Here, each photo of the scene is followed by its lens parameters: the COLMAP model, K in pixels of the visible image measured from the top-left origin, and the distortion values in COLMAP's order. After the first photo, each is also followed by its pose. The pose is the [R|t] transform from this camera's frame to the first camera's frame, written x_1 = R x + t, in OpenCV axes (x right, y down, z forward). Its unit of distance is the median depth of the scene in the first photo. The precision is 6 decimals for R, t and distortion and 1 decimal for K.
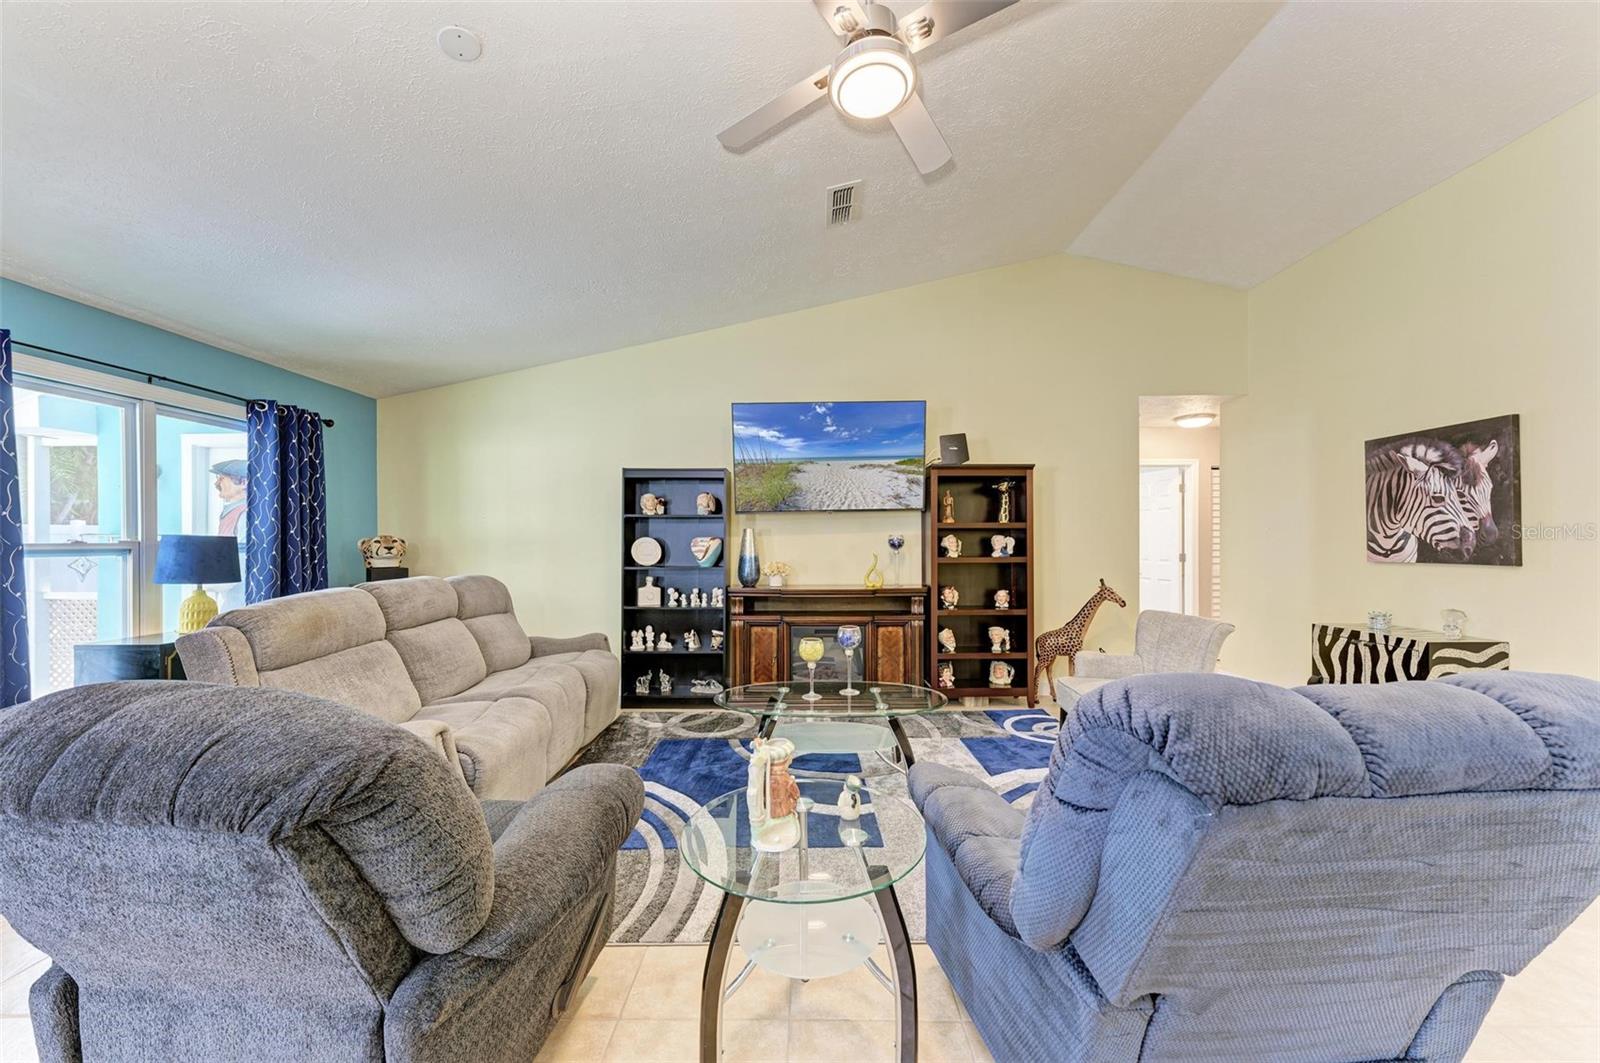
lens RADIAL K [[572.2, 0, 800.0], [0, 572.2, 531.5], [0, 0, 1]] dist [0.001418, 0.000031]
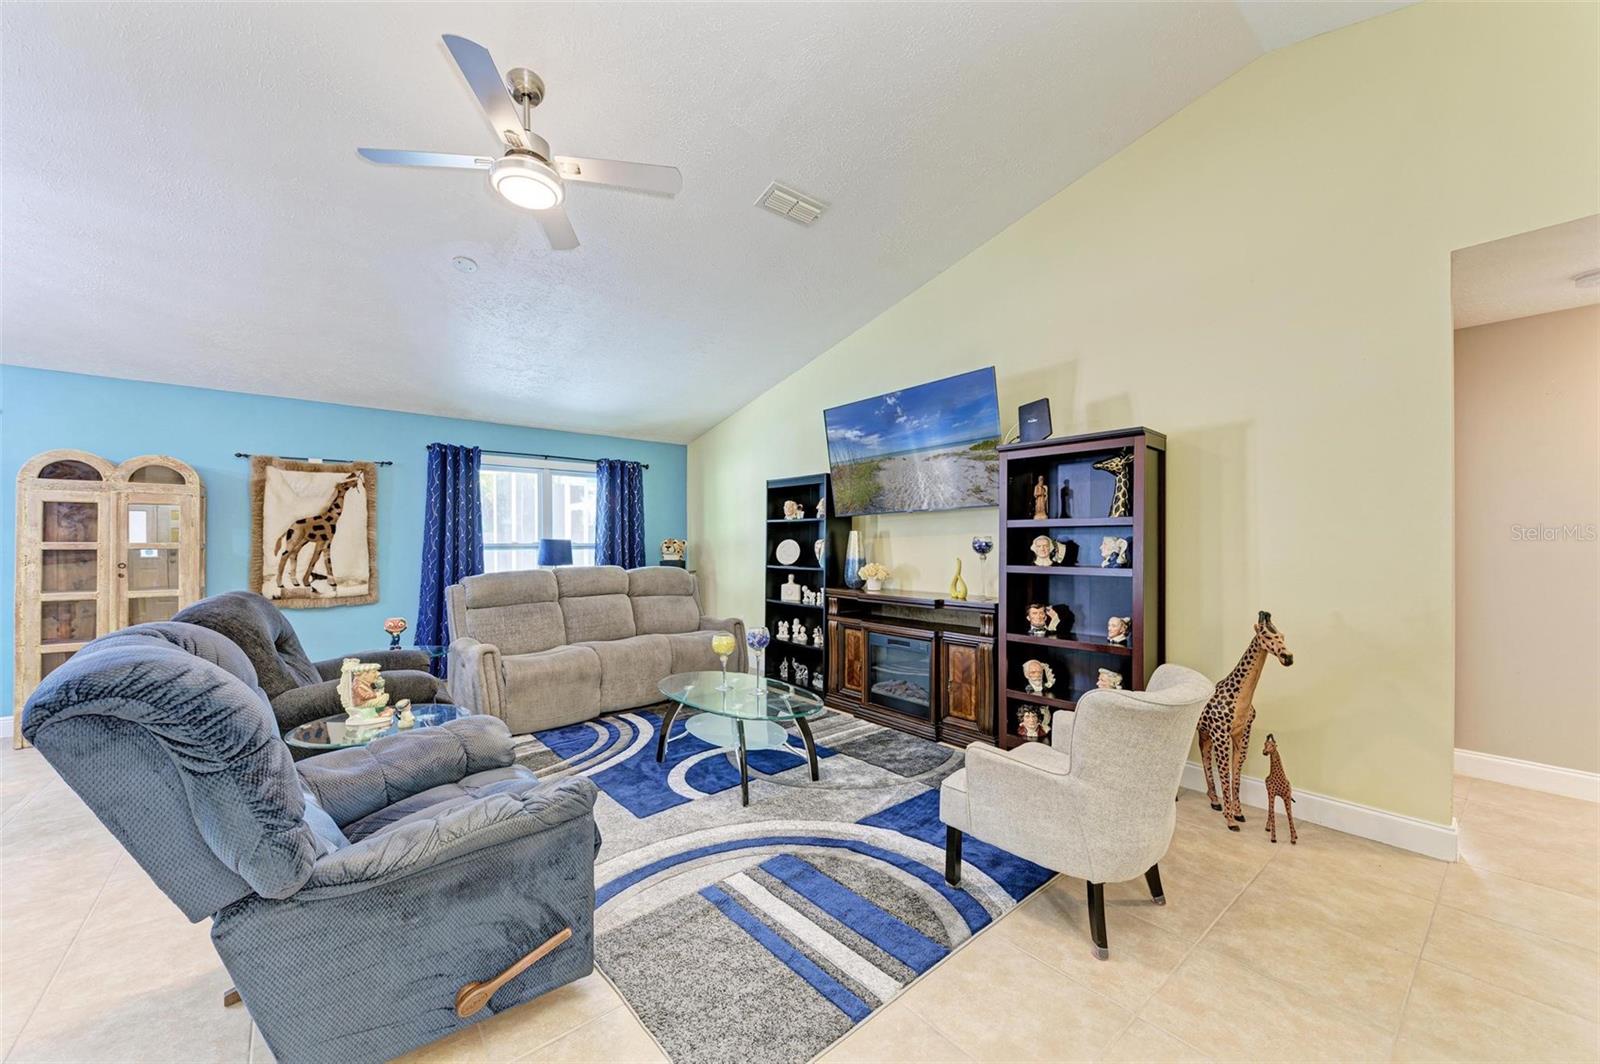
lens RADIAL K [[592.3, 0, 800.0], [0, 592.3, 532.0], [0, 0, 1]] dist [-0.000291, 0.000006]
pose [[0.659718, -0.012523, -0.751409, 0.648396], [0.009915, 0.999919, -0.007960, 0.004496], [0.751448, -0.002199, 0.659789, 0.255615]]
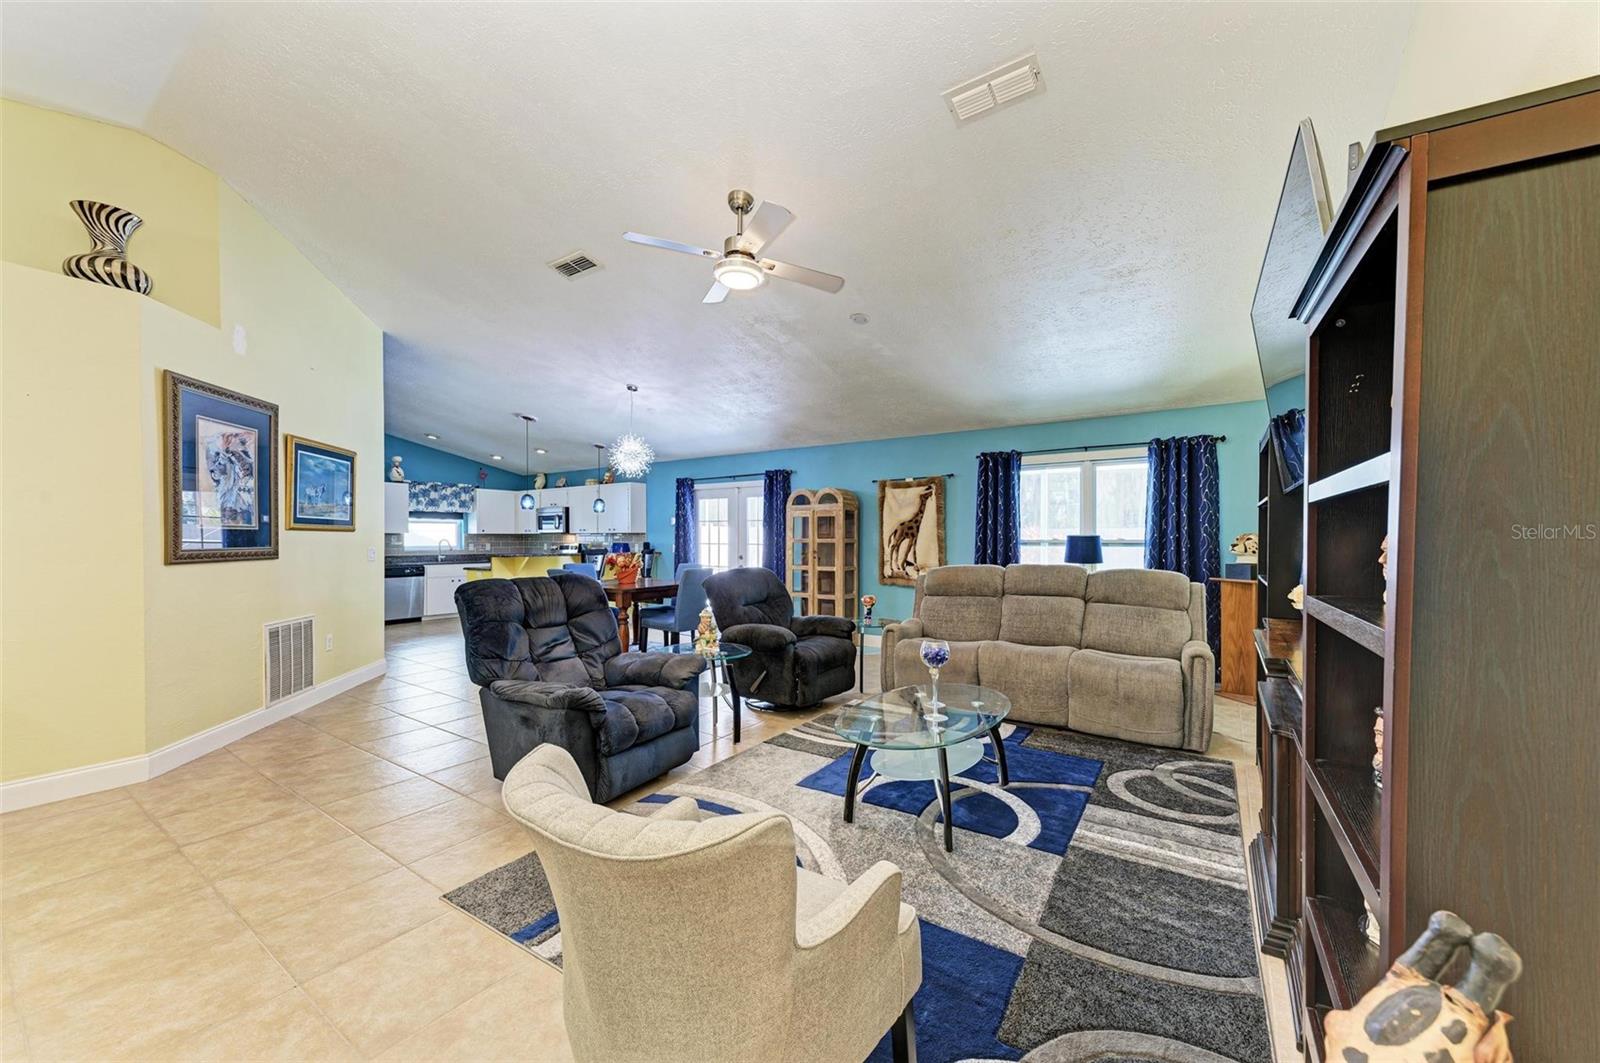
lens RADIAL K [[592.3, 0, 800.0], [0, 592.3, 531.5], [0, 0, 1]] dist [-0.000291, 0.000006]
pose [[-0.545543, -0.013238, -0.837978, 0.653327], [0.009427, 0.999715, -0.021931, 0.018376], [0.838030, -0.019864, -0.545262, 0.917245]]
